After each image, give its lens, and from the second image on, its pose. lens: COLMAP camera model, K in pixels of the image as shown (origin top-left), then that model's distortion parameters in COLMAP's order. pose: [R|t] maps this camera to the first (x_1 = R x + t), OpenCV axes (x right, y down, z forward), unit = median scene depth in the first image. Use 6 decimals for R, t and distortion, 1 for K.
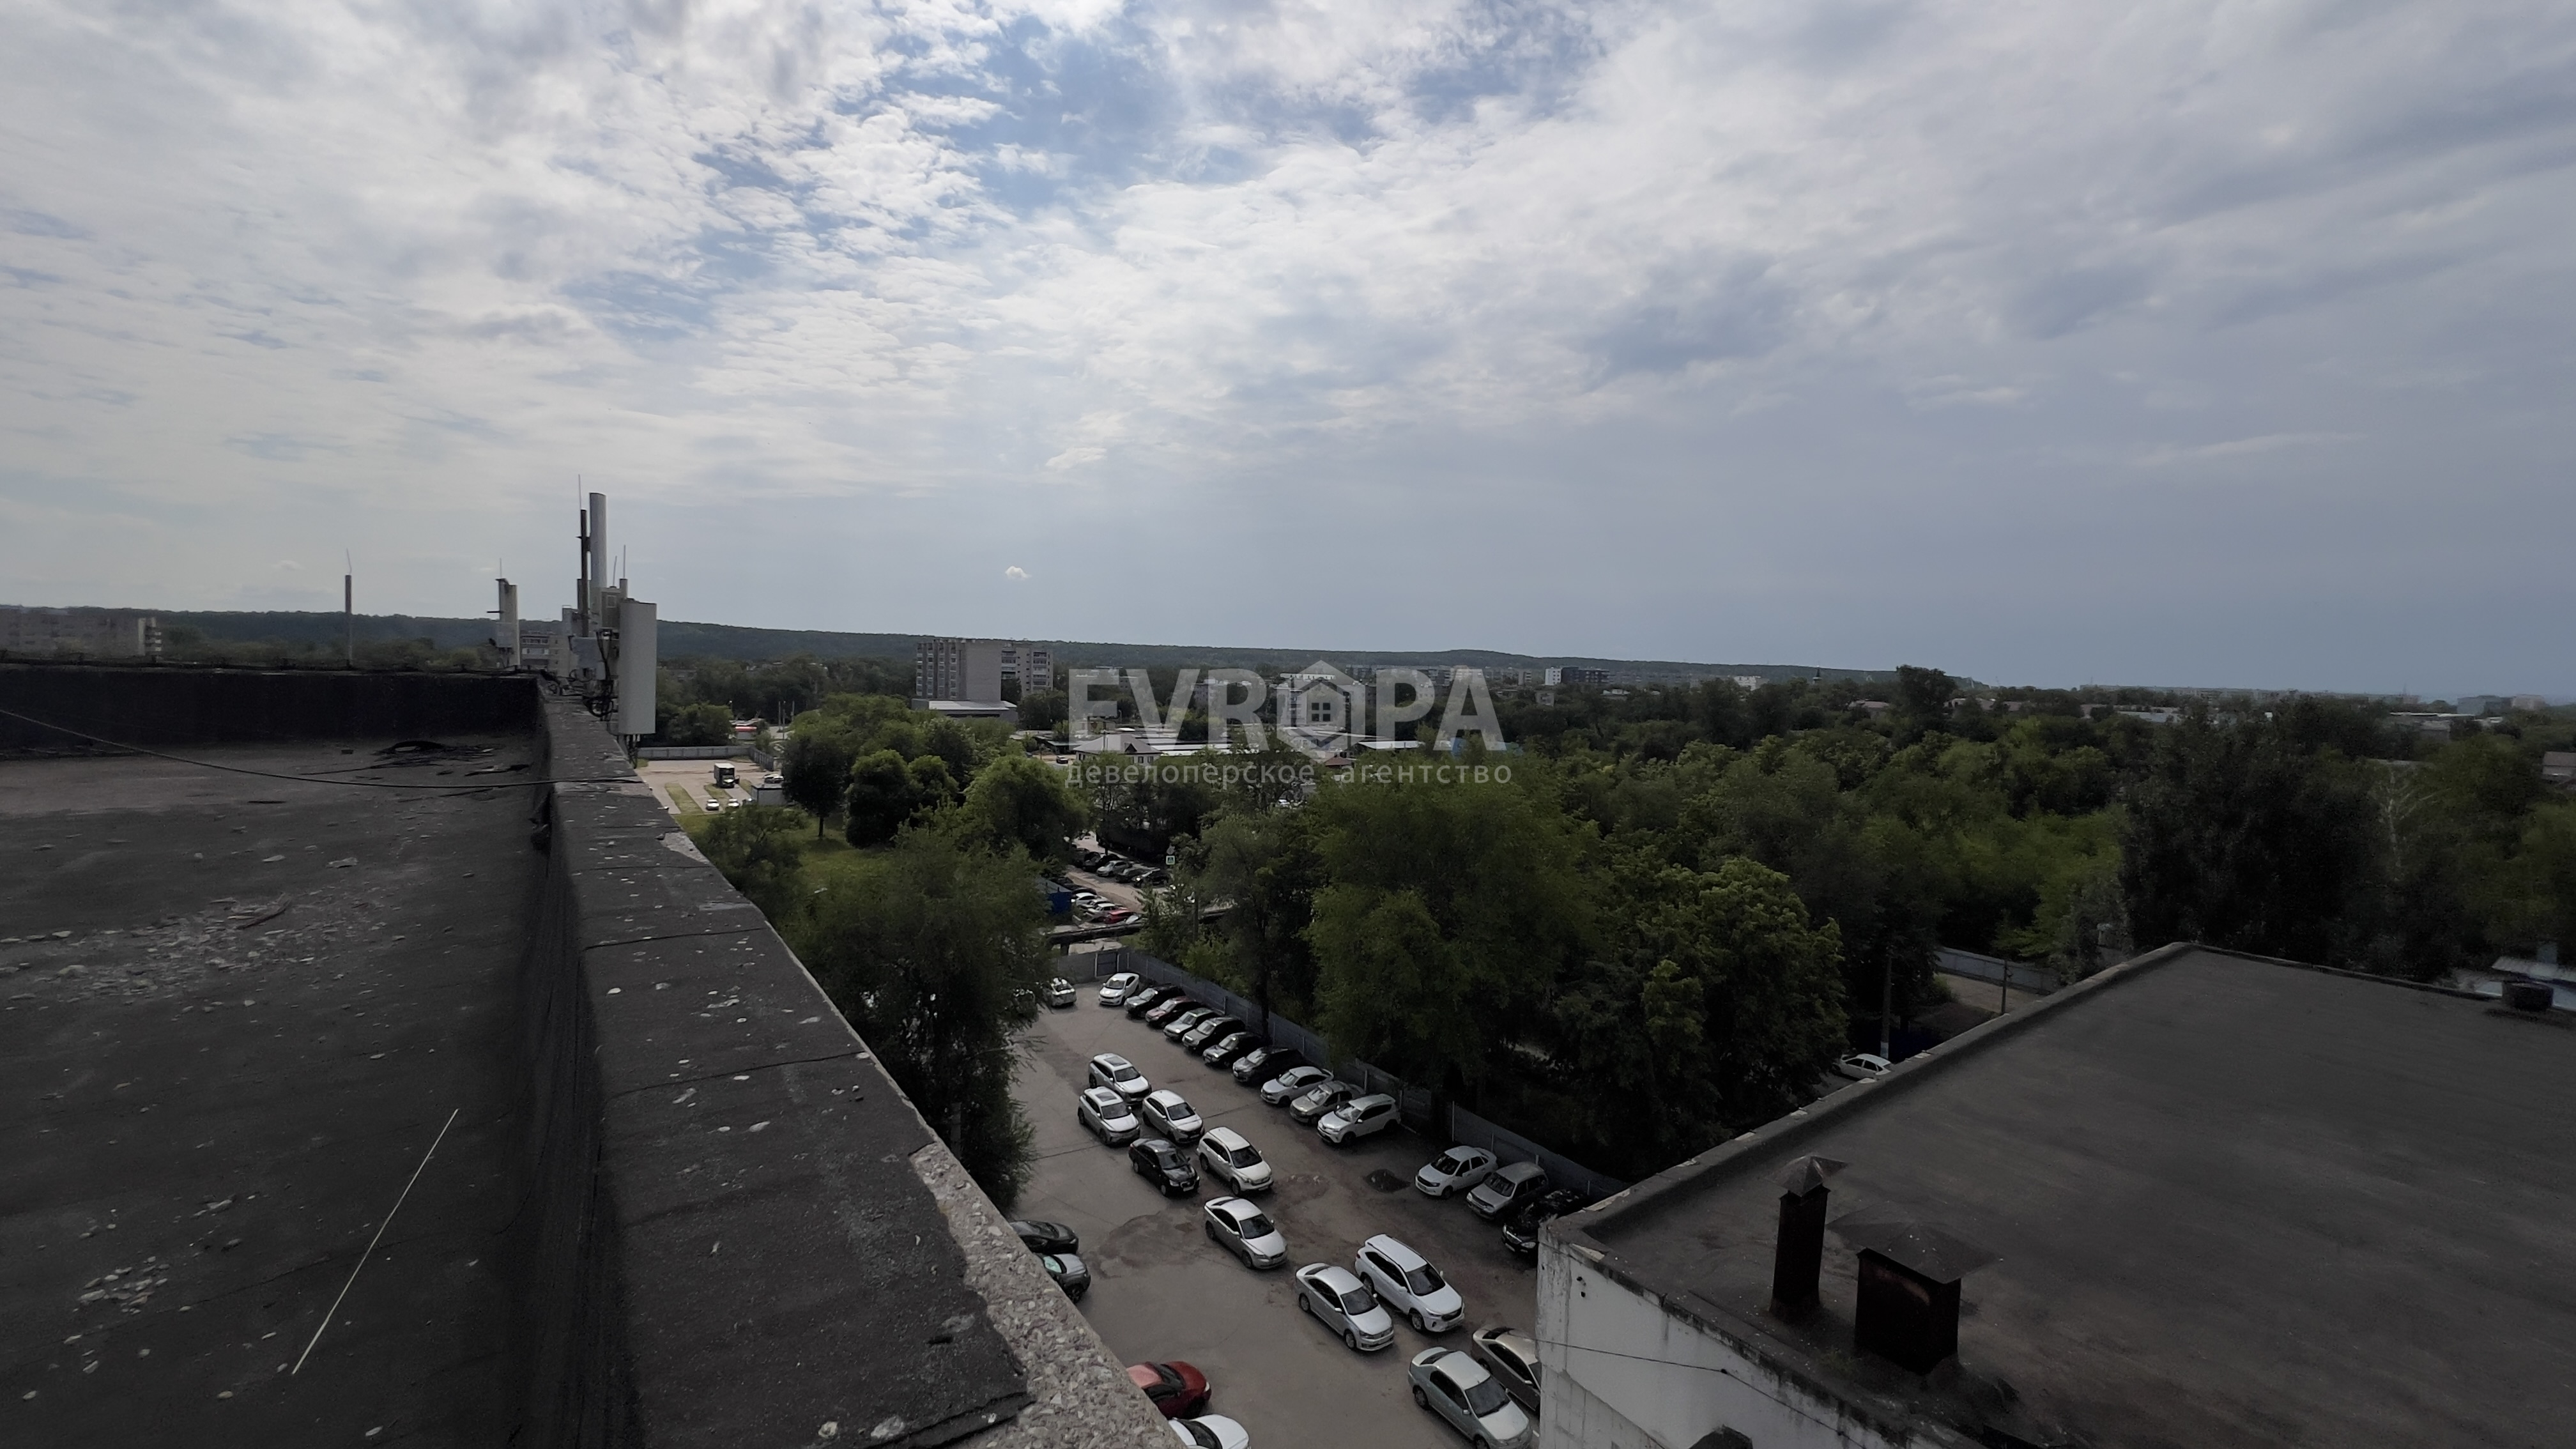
lens RADIAL K [[1032.6, 0, 1281.7], [0, 1032.6, 716.6], [0, 0, 1]] dist [-0.004210, 0.001253]
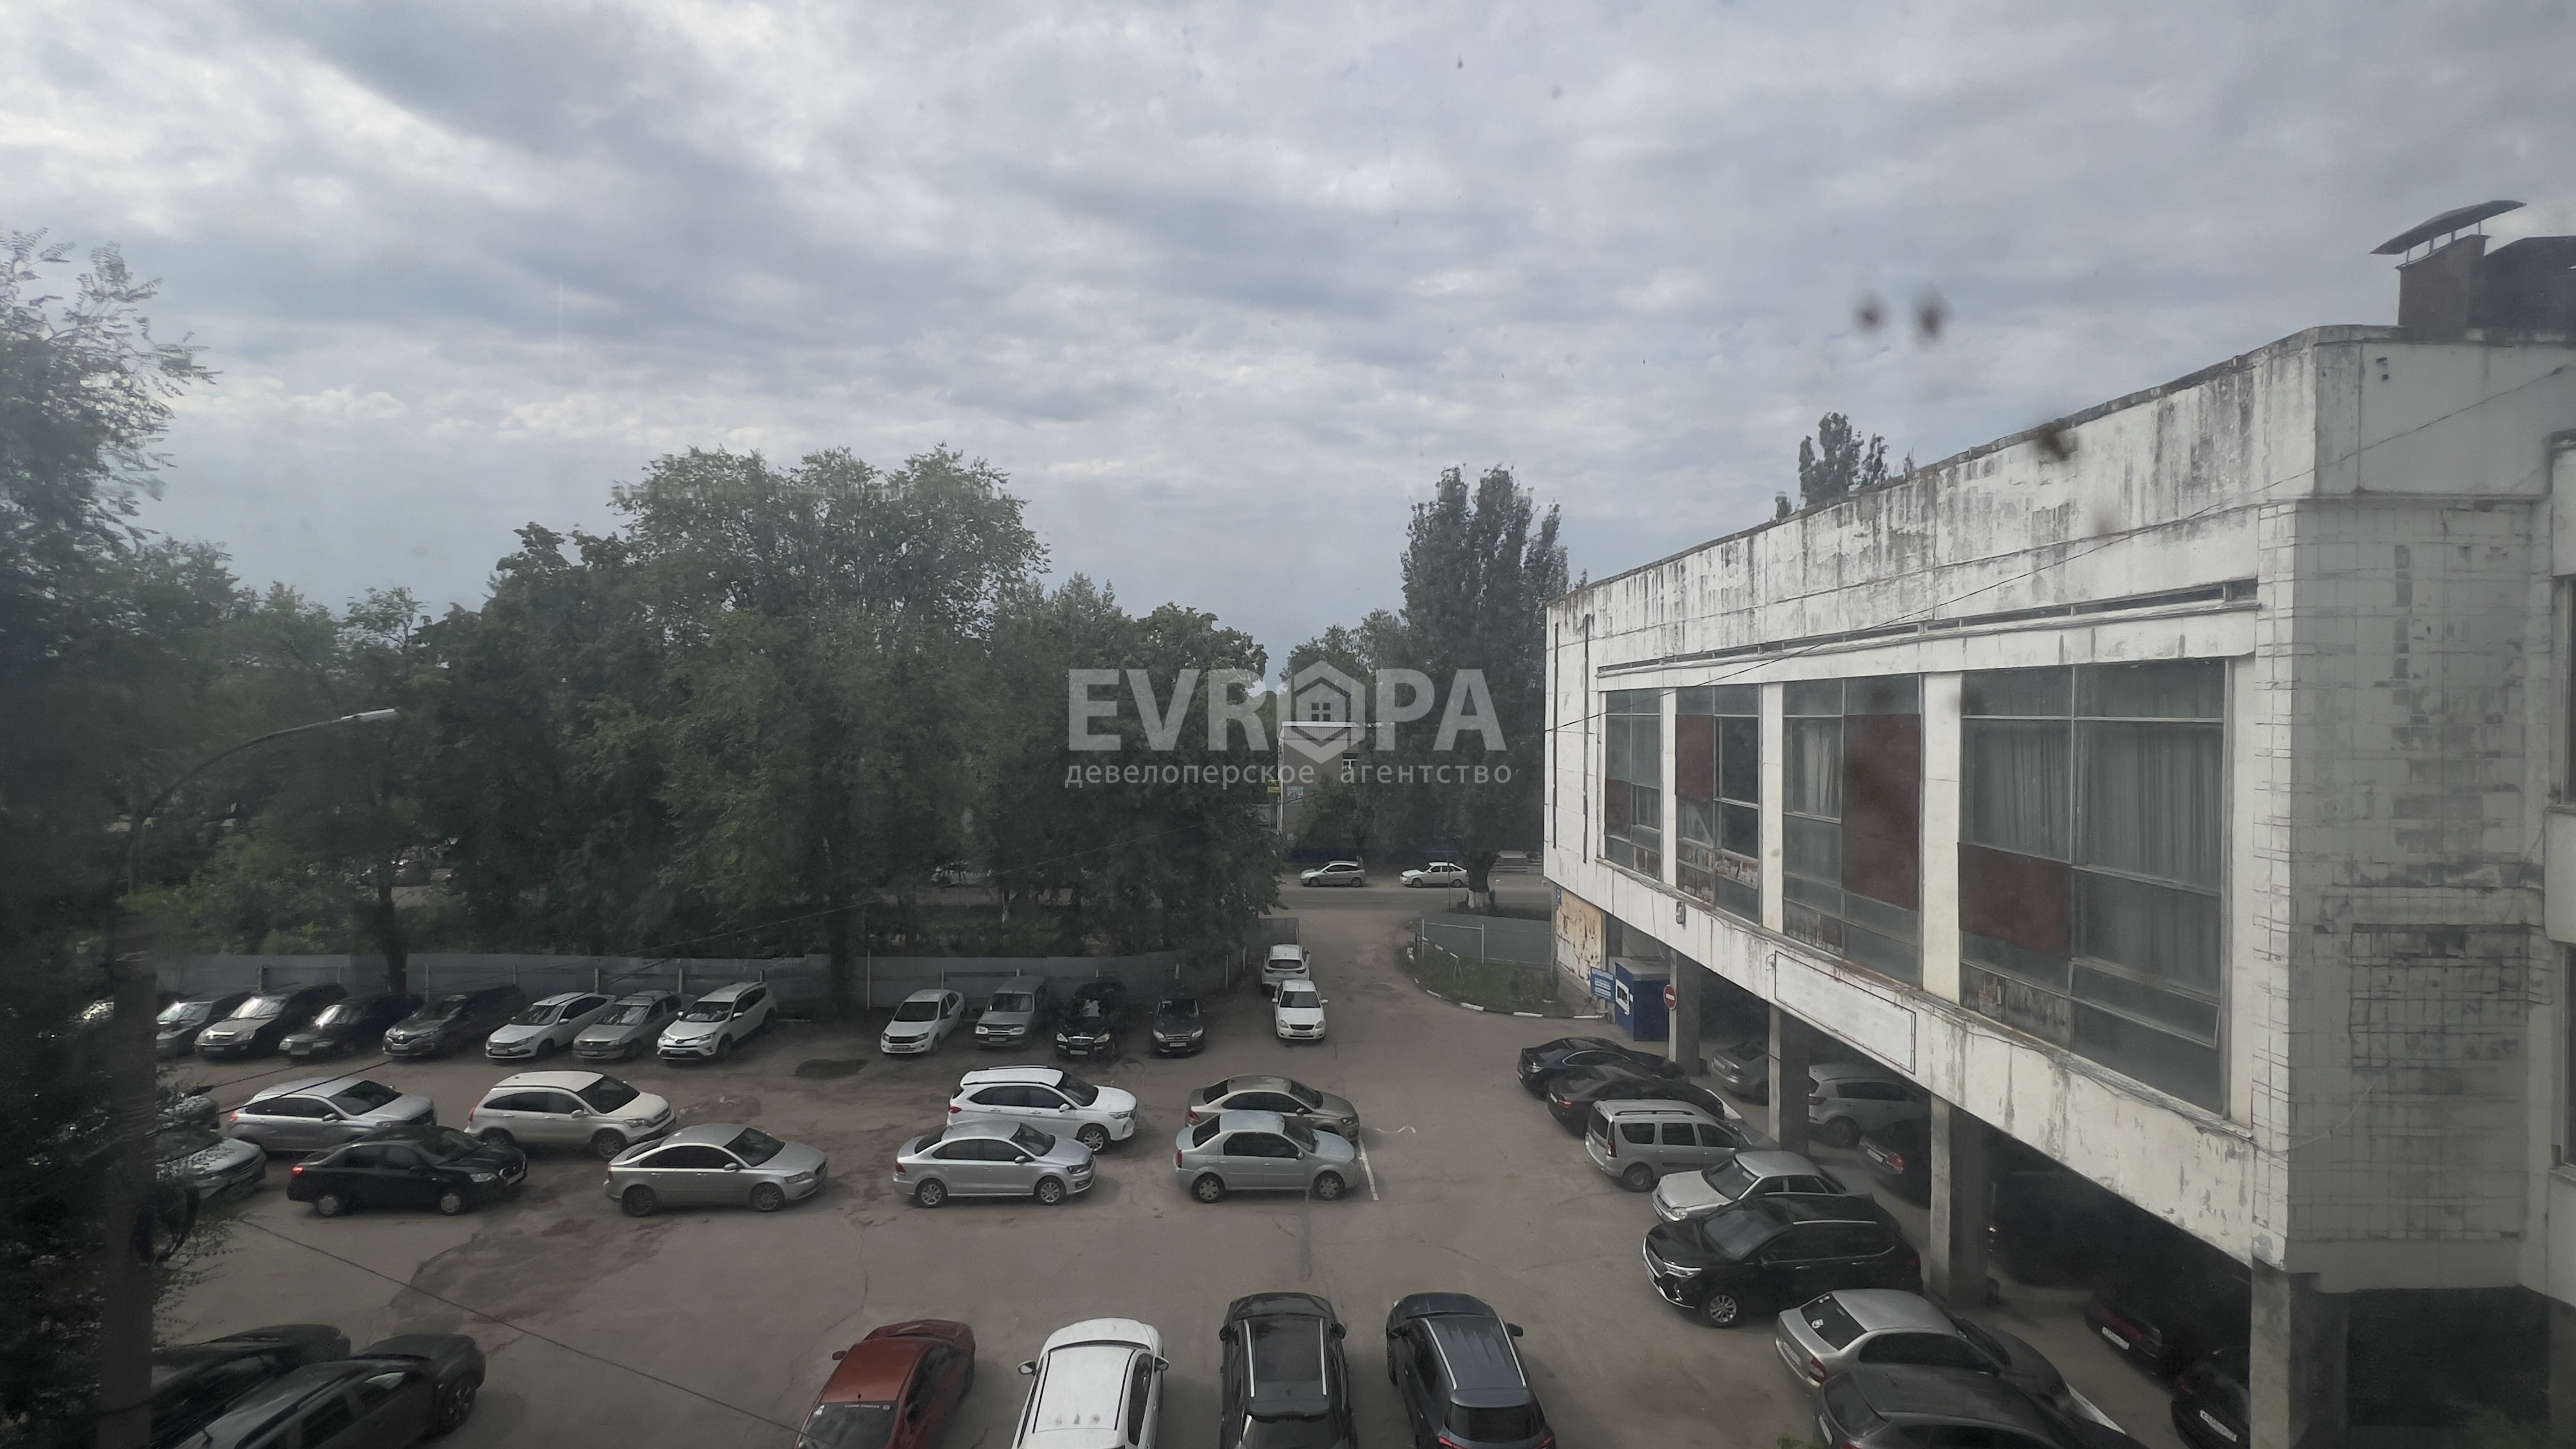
lens RADIAL K [[1032.6, 0, 1281.7], [0, 1032.6, 716.6], [0, 0, 1]] dist [-0.004210, 0.001253]
pose [[0.560527, -0.029620, 0.827606, -0.253975], [0.047543, 0.998863, 0.003549, 0.221208], [-0.826770, 0.037357, 0.561298, 0.358817]]
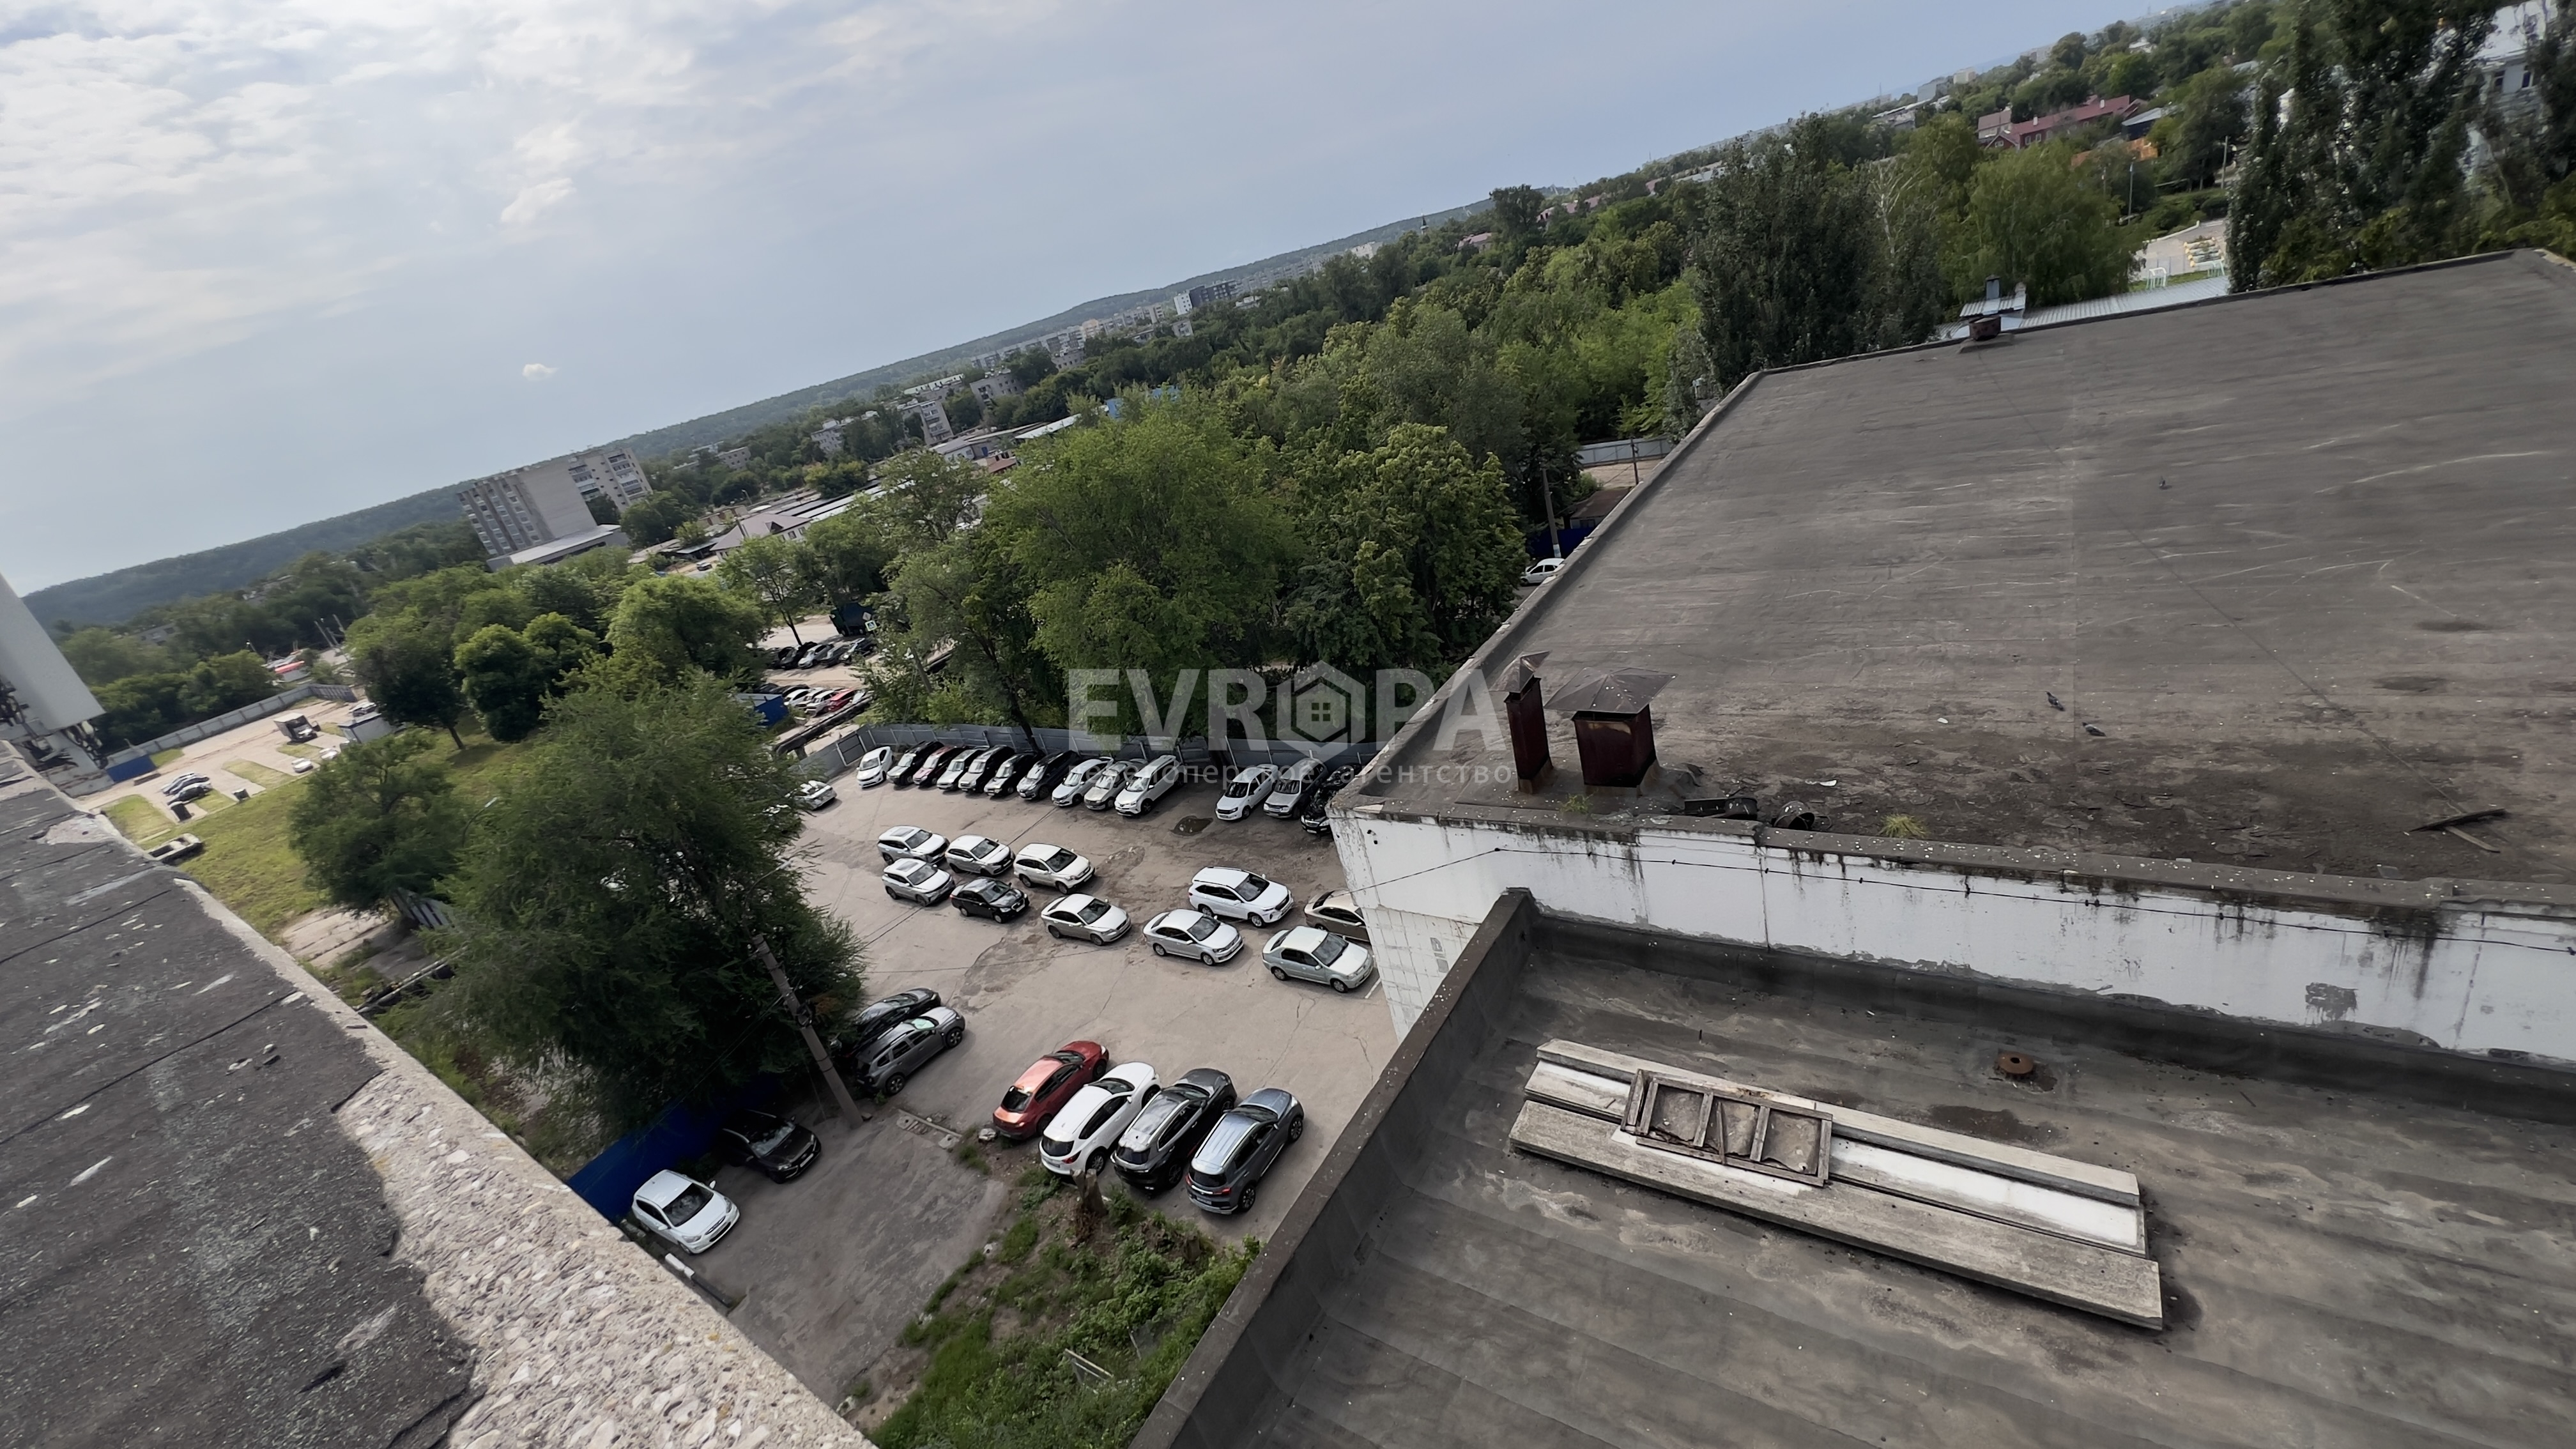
lens RADIAL K [[1032.6, 0, 1281.7], [0, 1032.6, 716.6], [0, 0, 1]] dist [-0.004210, 0.001253]
pose [[0.900703, -0.381489, 0.207847, 0.004024], [0.297837, 0.890539, 0.343850, 0.003879], [-0.316271, -0.247802, 0.915733, 0.006463]]
